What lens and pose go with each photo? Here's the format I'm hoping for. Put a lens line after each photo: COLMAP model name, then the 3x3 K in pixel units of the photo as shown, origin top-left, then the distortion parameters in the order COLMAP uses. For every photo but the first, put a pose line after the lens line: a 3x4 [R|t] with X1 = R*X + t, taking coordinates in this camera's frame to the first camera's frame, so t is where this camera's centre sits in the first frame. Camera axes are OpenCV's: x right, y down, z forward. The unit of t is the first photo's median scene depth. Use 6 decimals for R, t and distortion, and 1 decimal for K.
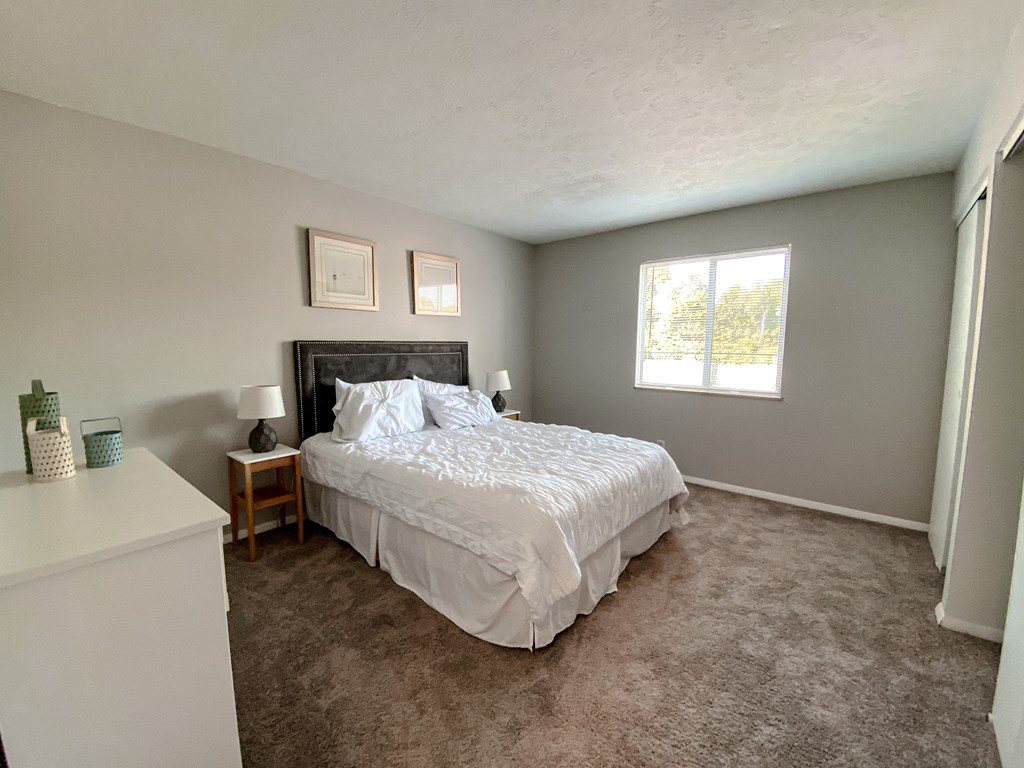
lens RADIAL K [[414.2, 0, 512.0], [0, 414.2, 384.0], [0, 0, 1]] dist [0.005398, -0.018500]
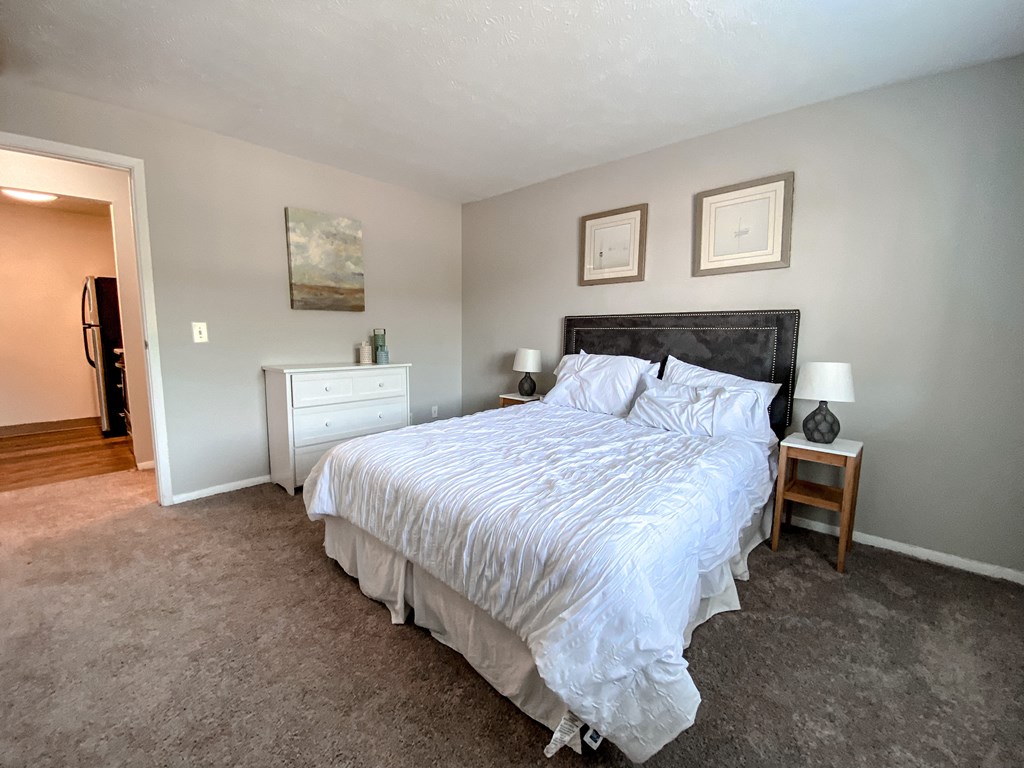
lens RADIAL K [[414.2, 0, 512.0], [0, 414.2, 384.0], [0, 0, 1]] dist [0.005398, -0.018500]
pose [[-0.028508, 0.135206, -0.990407, 0.666917], [-0.086235, 0.986783, 0.137194, -0.055584], [0.995867, 0.089319, -0.016472, 0.811036]]
